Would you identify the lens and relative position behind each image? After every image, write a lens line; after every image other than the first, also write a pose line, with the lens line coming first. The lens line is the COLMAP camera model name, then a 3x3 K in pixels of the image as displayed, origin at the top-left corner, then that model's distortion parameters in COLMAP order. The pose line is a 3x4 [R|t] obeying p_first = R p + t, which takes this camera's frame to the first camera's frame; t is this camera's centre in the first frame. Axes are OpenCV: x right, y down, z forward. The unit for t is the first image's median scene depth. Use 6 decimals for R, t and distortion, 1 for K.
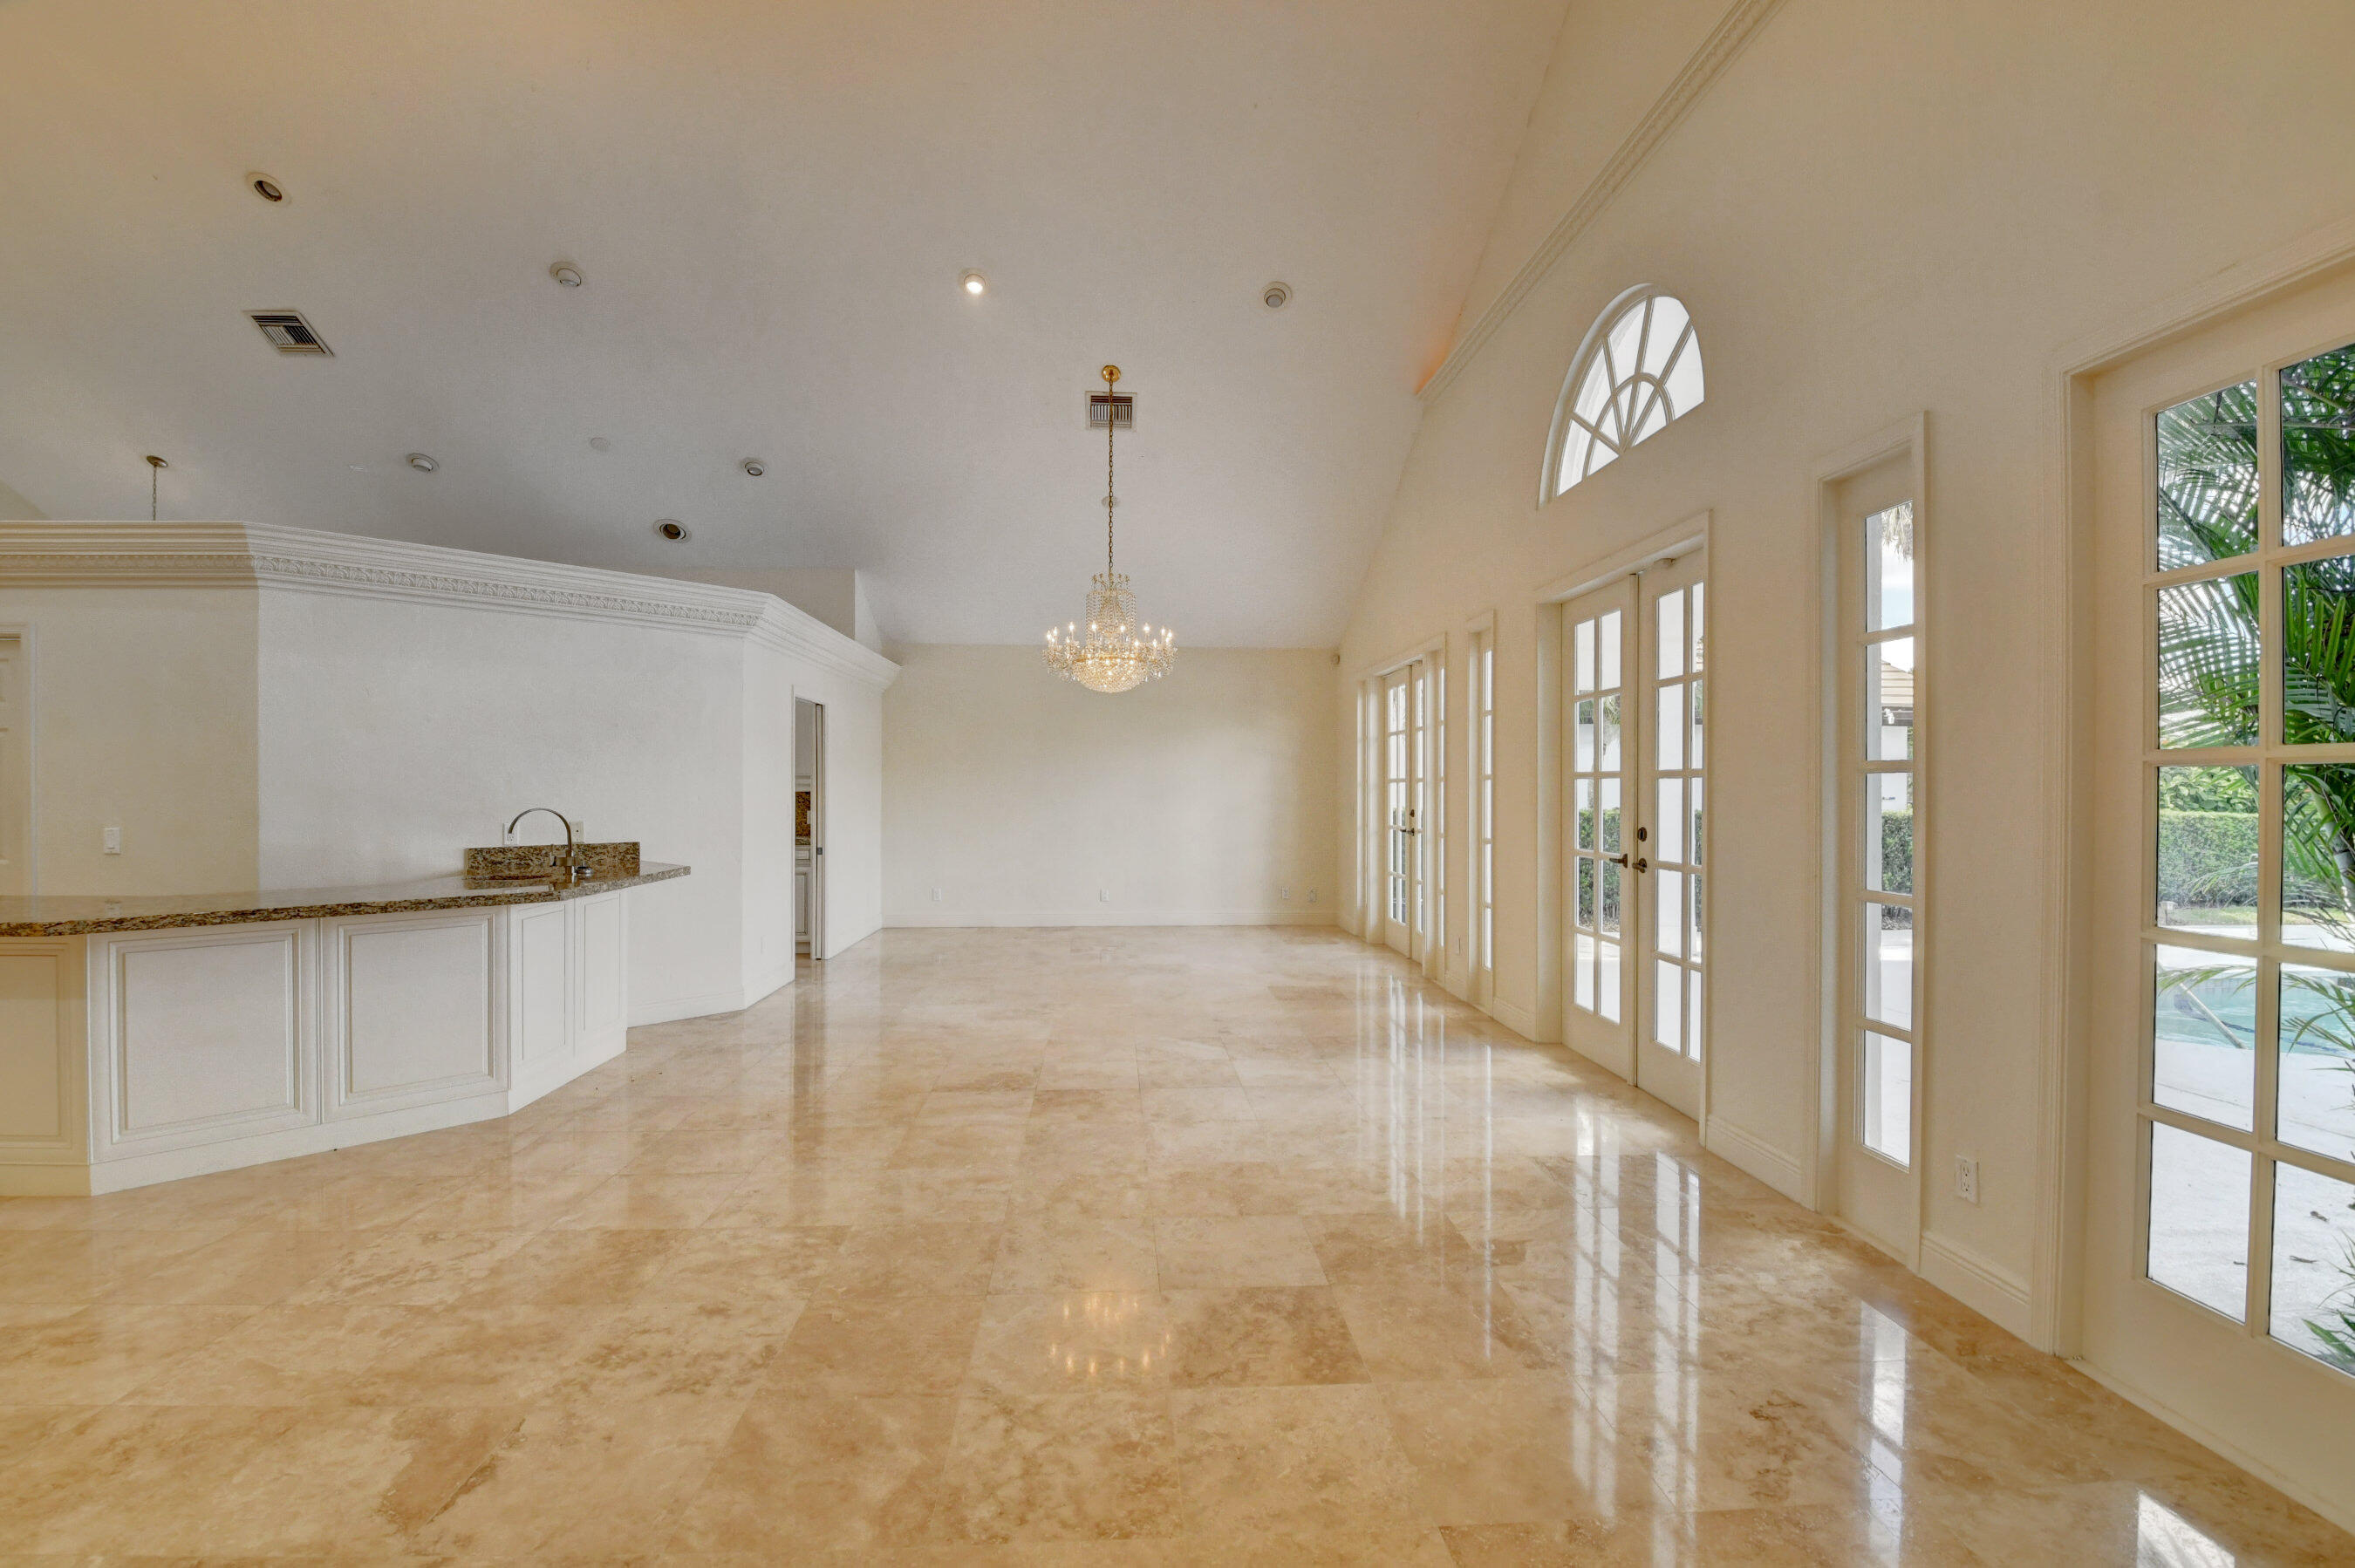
lens RADIAL K [[1037.2, 0, 1171.1], [0, 1037.2, 786.5], [0, 0, 1]] dist [0.004828, -0.015914]
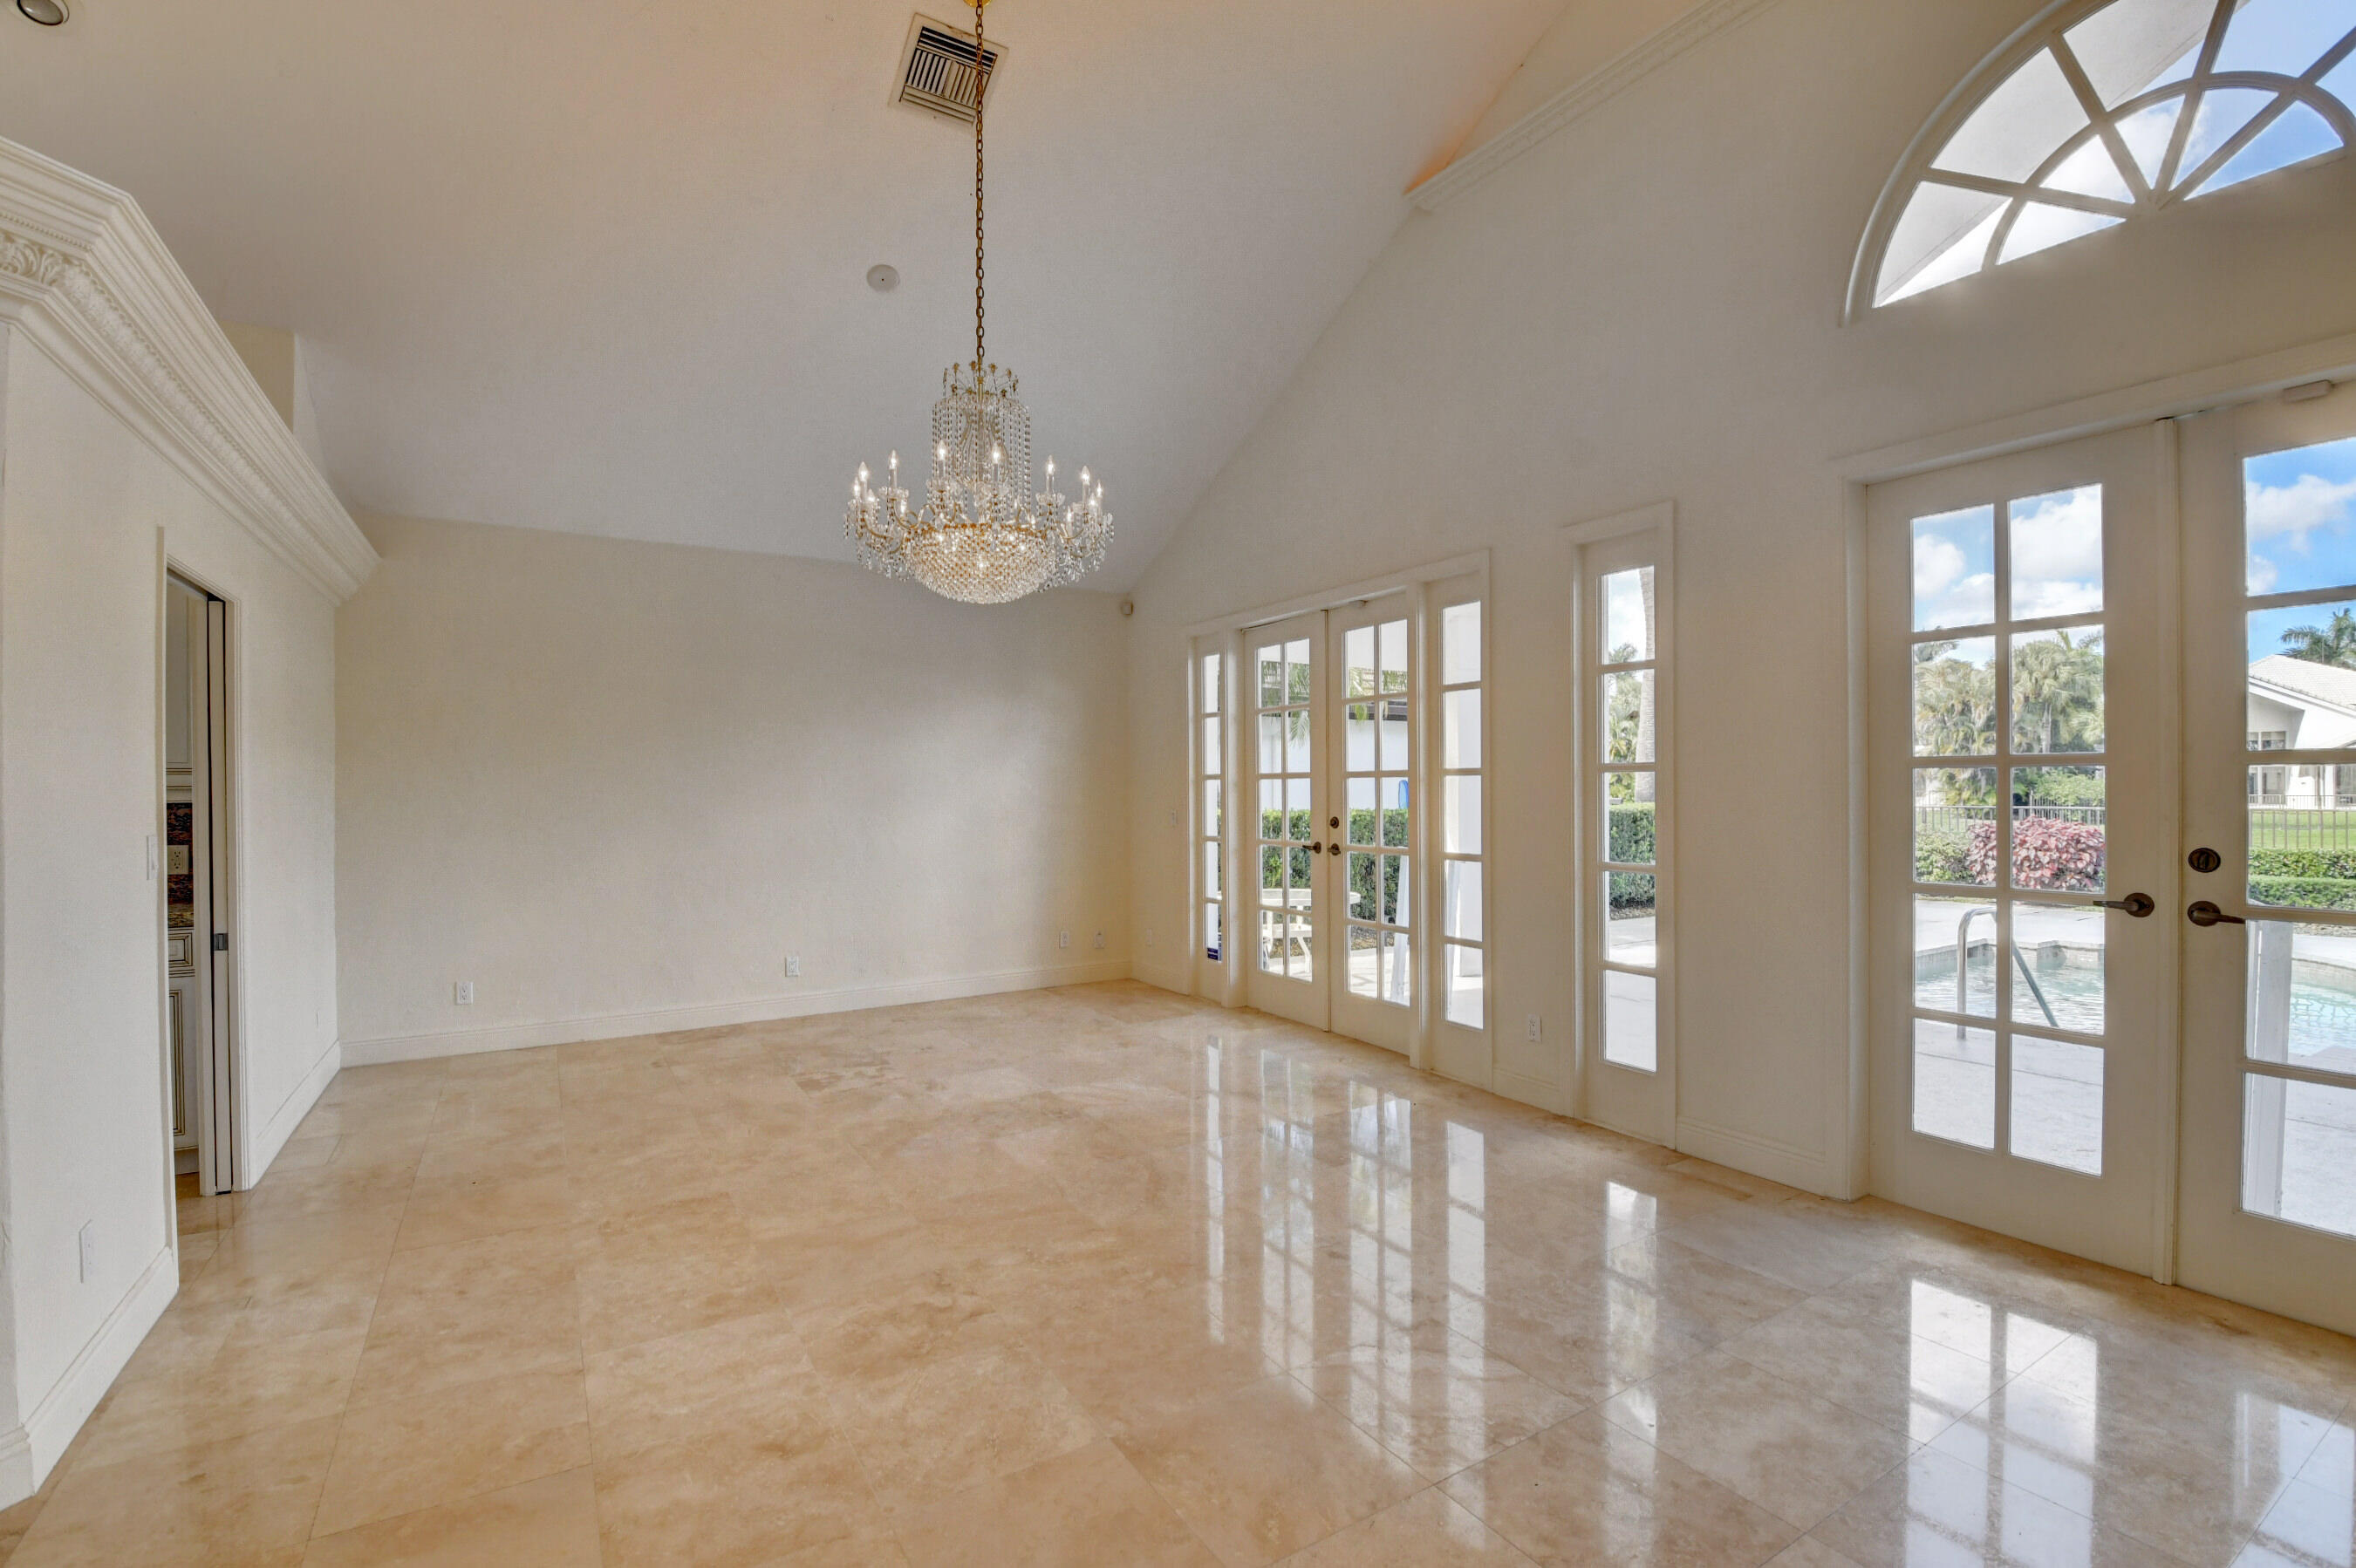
lens RADIAL K [[1037.6, 0, 1178.7], [0, 1037.6, 784.0], [0, 0, 1]] dist [0.004828, -0.015914]
pose [[0.879891, -0.001957, 0.475172, -0.282473], [0.003873, 0.999988, -0.003053, 0.002446], [-0.475160, 0.004527, 0.879888, 0.654975]]
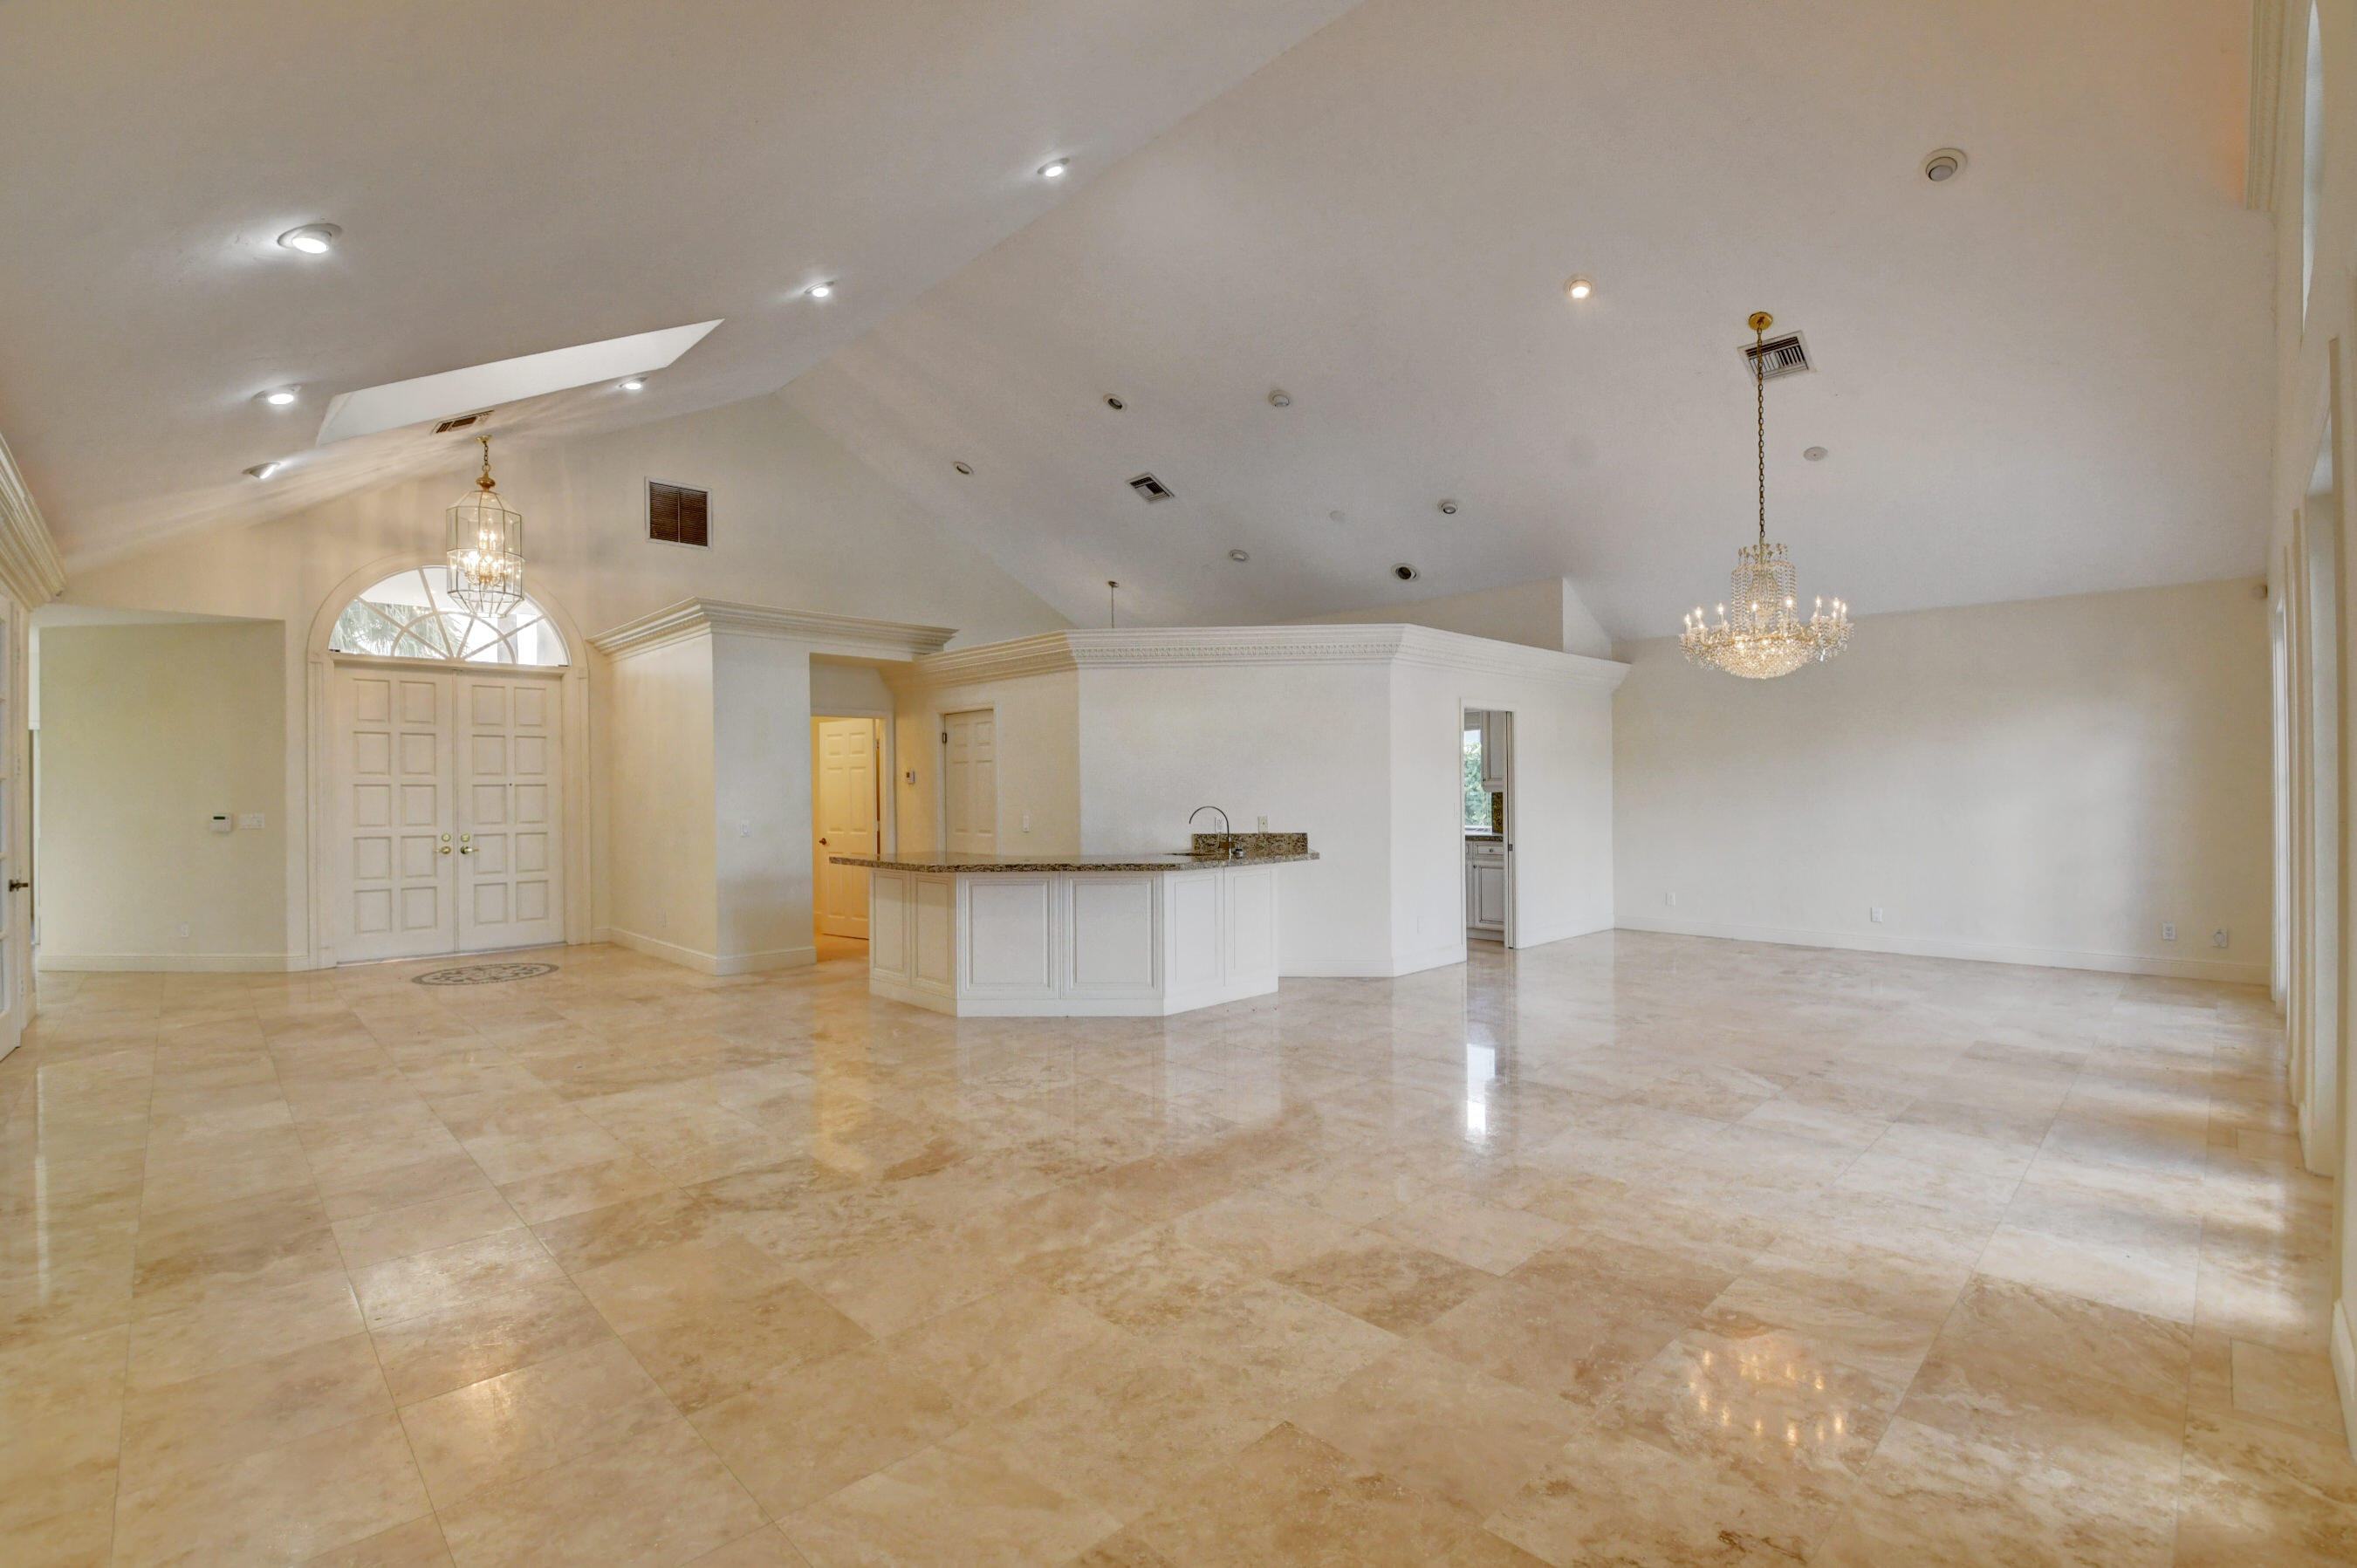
lens RADIAL K [[1038.1, 0, 1178.6], [0, 1038.1, 786.1], [0, 0, 1]] dist [0.004828, -0.015914]
pose [[0.651880, -0.010716, -0.758246, 0.376751], [0.010478, 0.999932, -0.005123, 0.000898], [0.758249, -0.004606, 0.651948, 0.050971]]
